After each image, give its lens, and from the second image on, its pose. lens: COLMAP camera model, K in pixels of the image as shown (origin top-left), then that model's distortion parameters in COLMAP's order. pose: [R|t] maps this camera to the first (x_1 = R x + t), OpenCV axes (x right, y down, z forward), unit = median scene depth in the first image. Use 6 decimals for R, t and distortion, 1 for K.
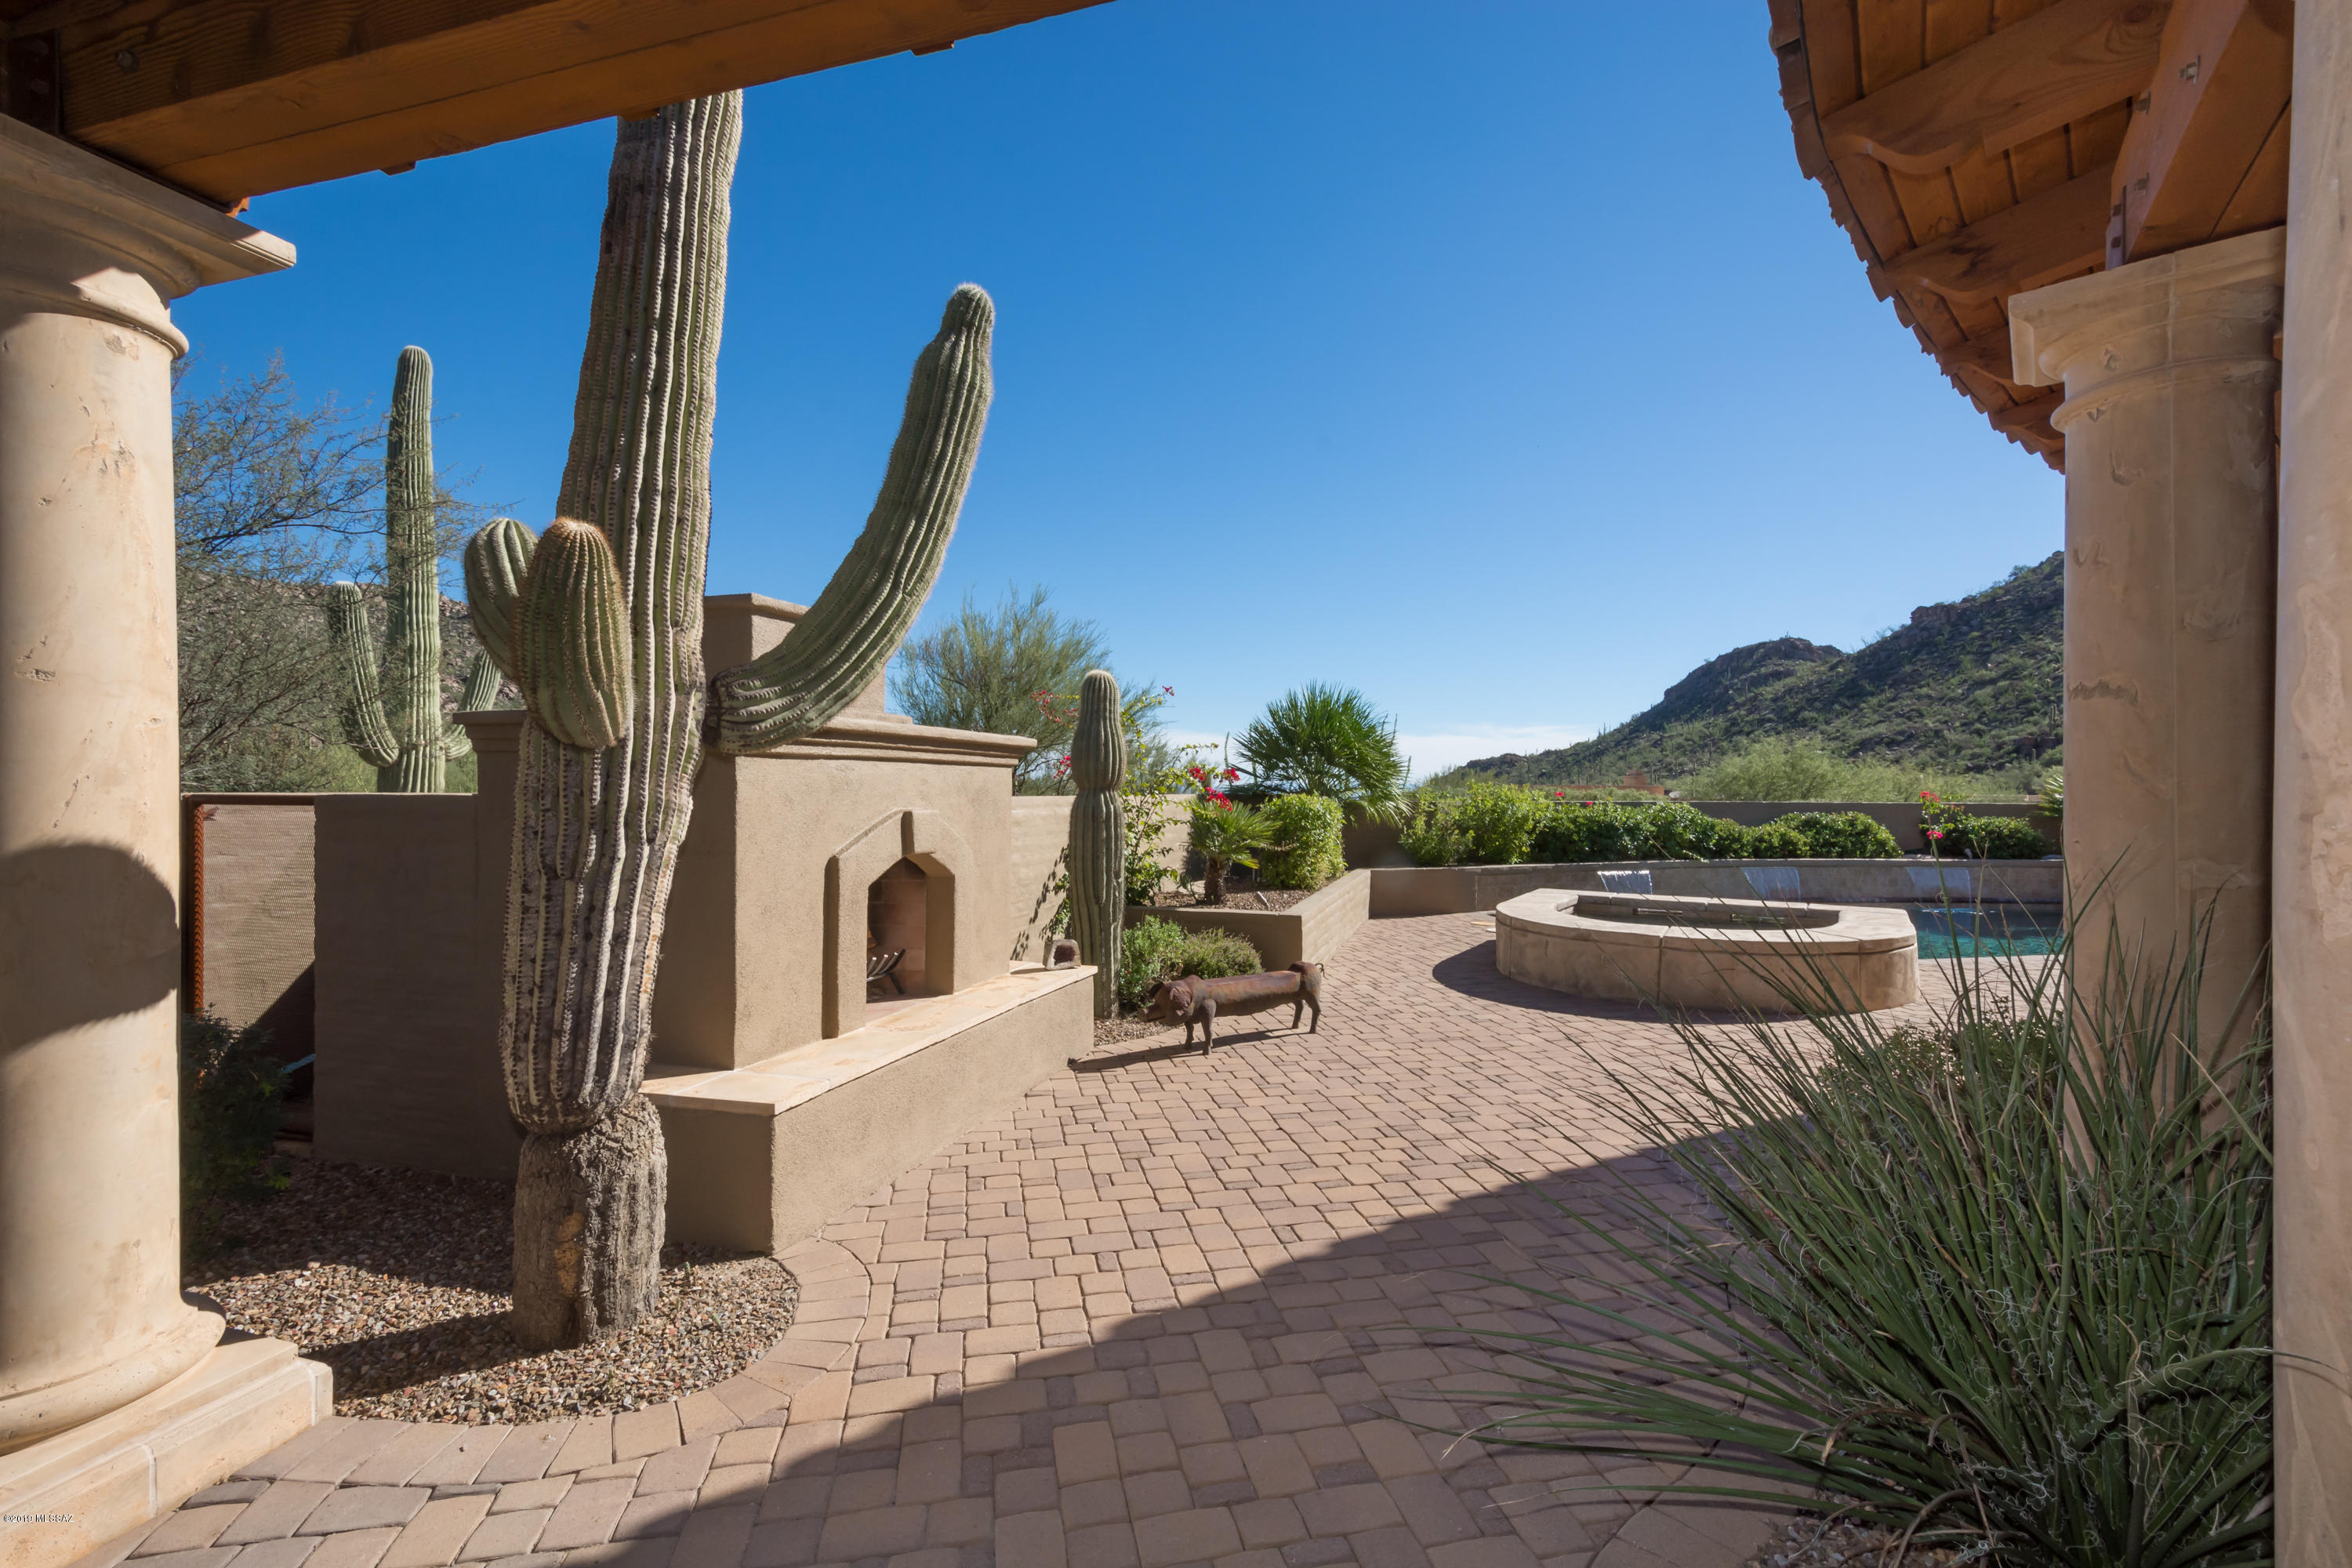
lens RADIAL K [[1029.3, 0, 1183.0], [0, 1029.3, 779.3], [0, 0, 1]] dist [0.015212, -0.002121]
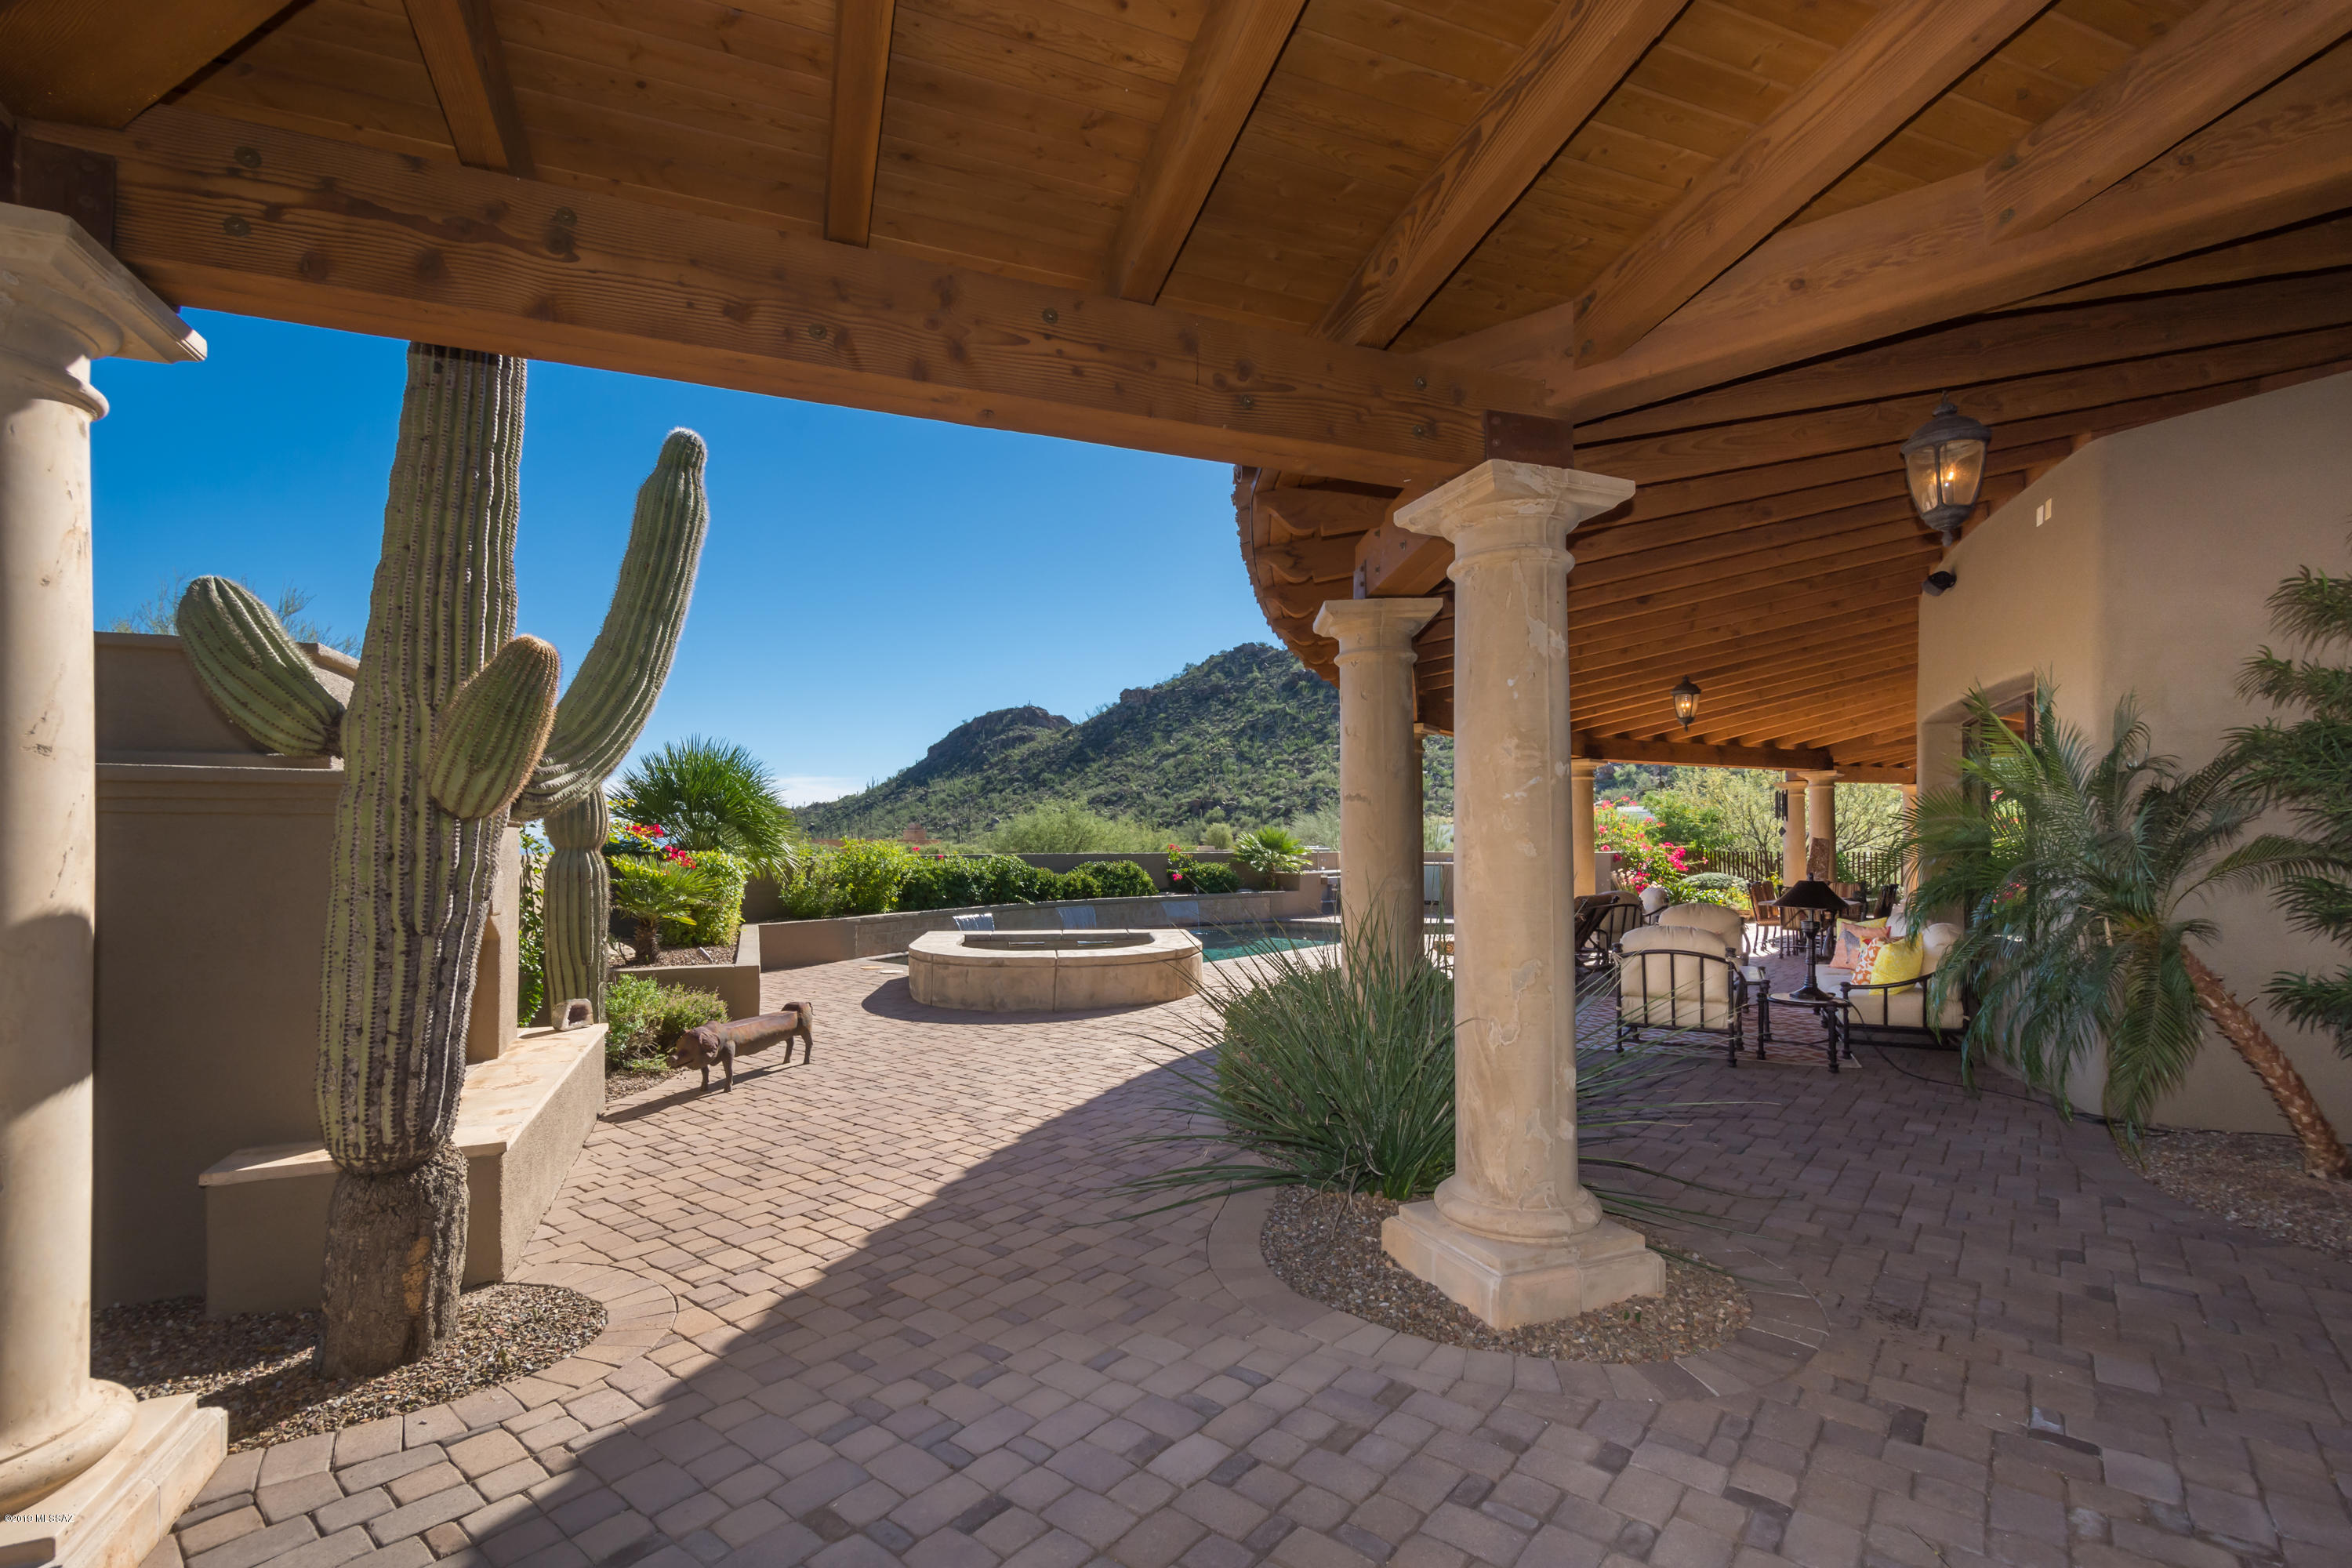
lens RADIAL K [[1069.0, 0, 1193.7], [0, 1069.0, 807.5], [0, 0, 1]] dist [0.017207, 0.000929]
pose [[0.775477, 0.015970, 0.631174, -0.361789], [-0.001053, 0.999711, -0.024001, -0.007489], [-0.631375, 0.017948, 0.775270, -0.224756]]
